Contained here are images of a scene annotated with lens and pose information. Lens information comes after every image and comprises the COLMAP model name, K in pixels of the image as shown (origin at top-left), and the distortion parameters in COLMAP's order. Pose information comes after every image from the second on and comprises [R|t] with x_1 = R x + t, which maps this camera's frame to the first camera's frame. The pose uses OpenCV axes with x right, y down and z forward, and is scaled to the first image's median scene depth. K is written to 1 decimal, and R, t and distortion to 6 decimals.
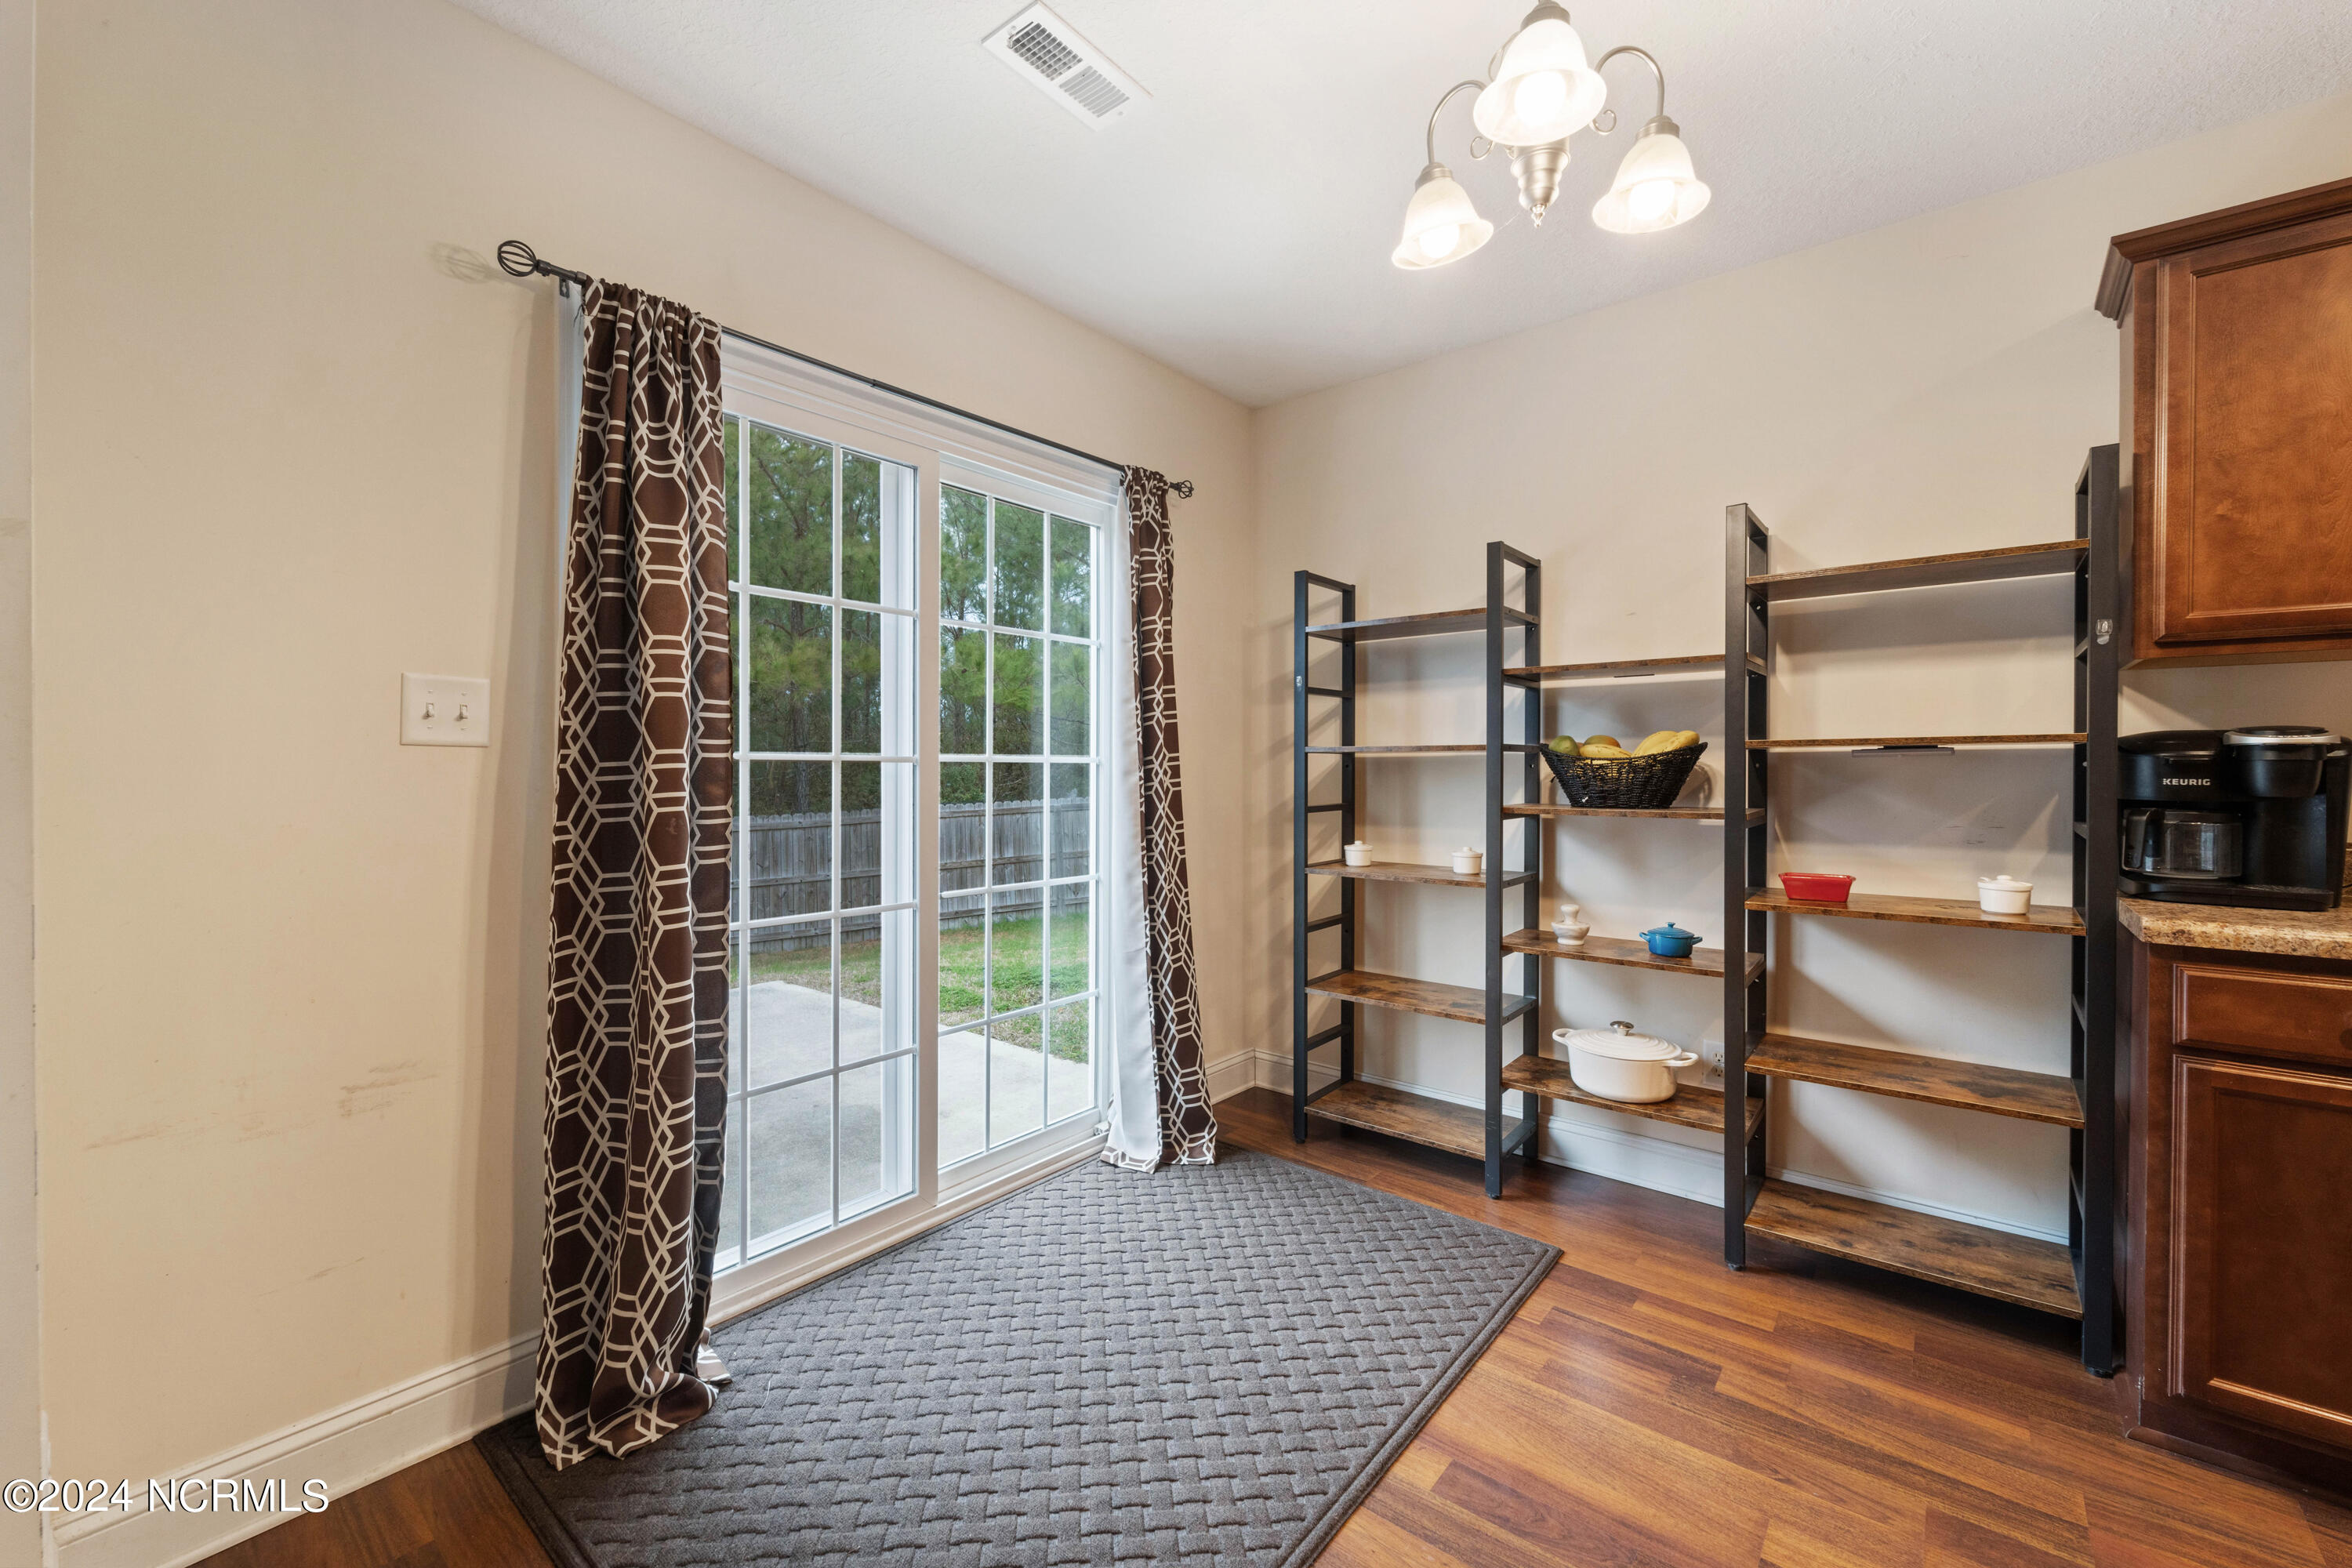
lens RADIAL K [[941.6, 0, 1180.5], [0, 941.6, 773.1], [0, 0, 1]] dist [-0.000525, -0.000393]
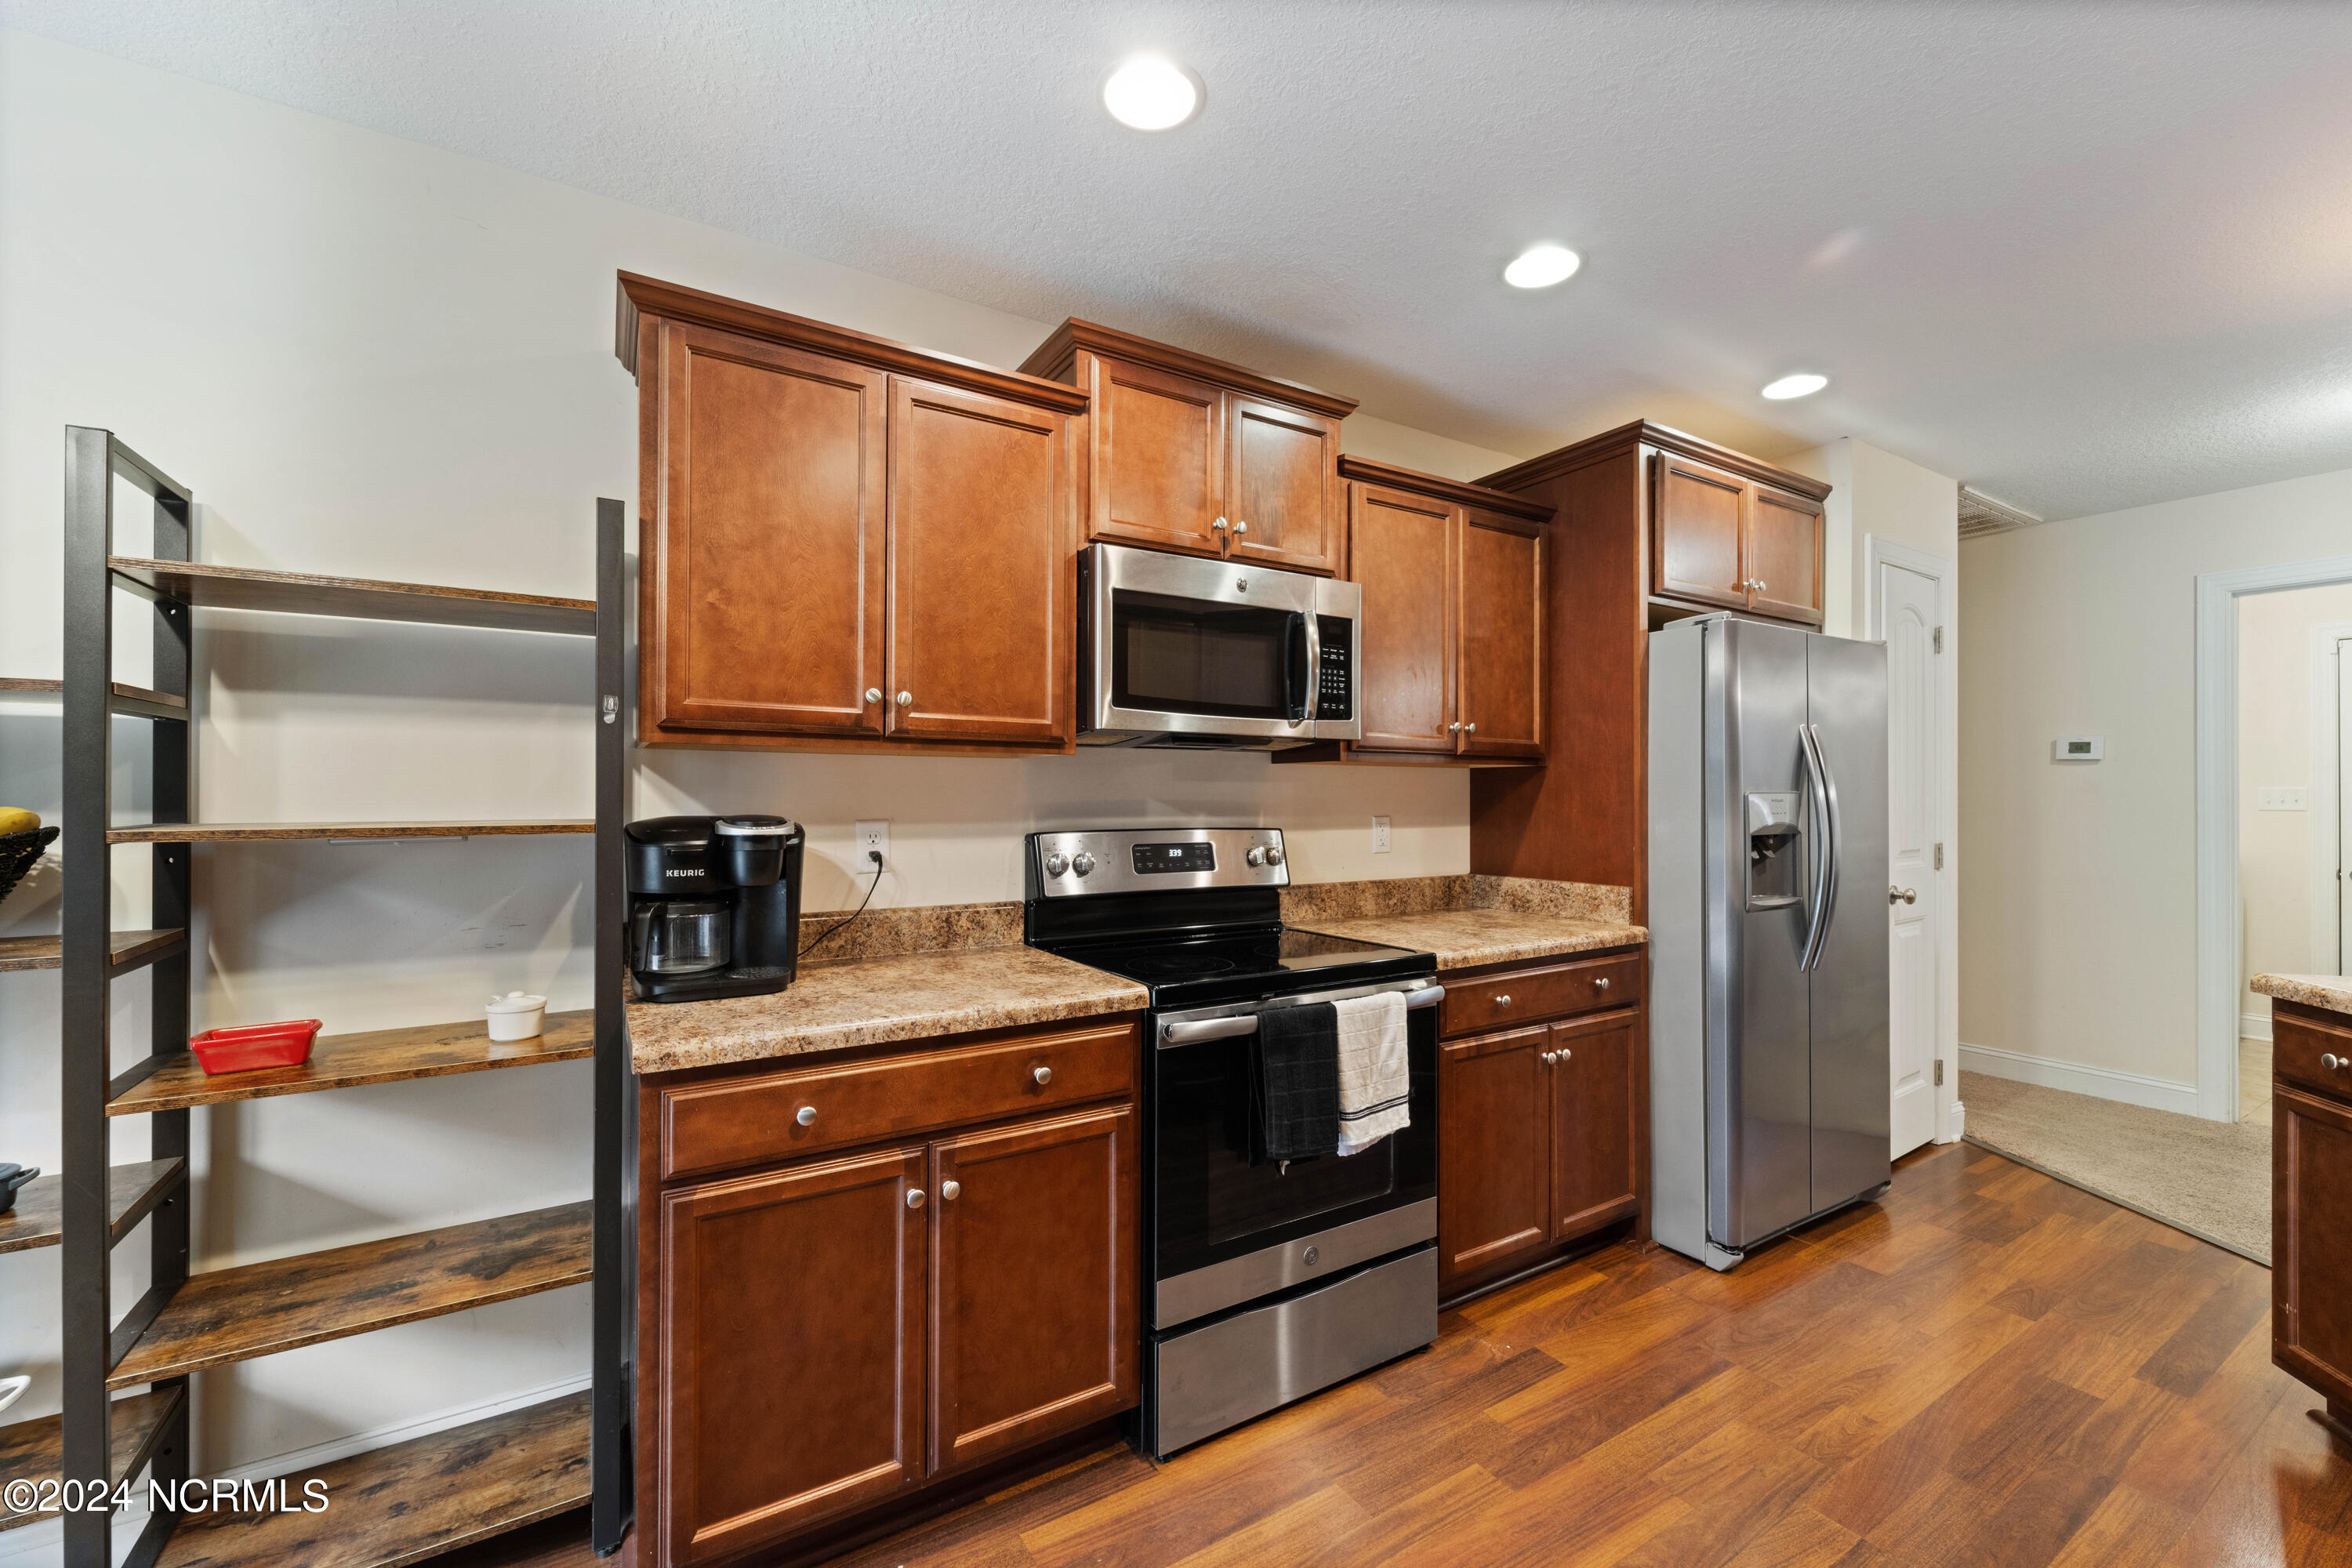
lens RADIAL K [[954.3, 0, 1175.9], [0, 954.3, 796.9], [0, 0, 1]] dist [0.000817, -0.000022]
pose [[0.319992, 0.002109, 0.947418, 0.301137], [0.004121, 0.999985, -0.003618, -0.062492], [-0.947411, 0.005062, 0.319978, 0.208859]]
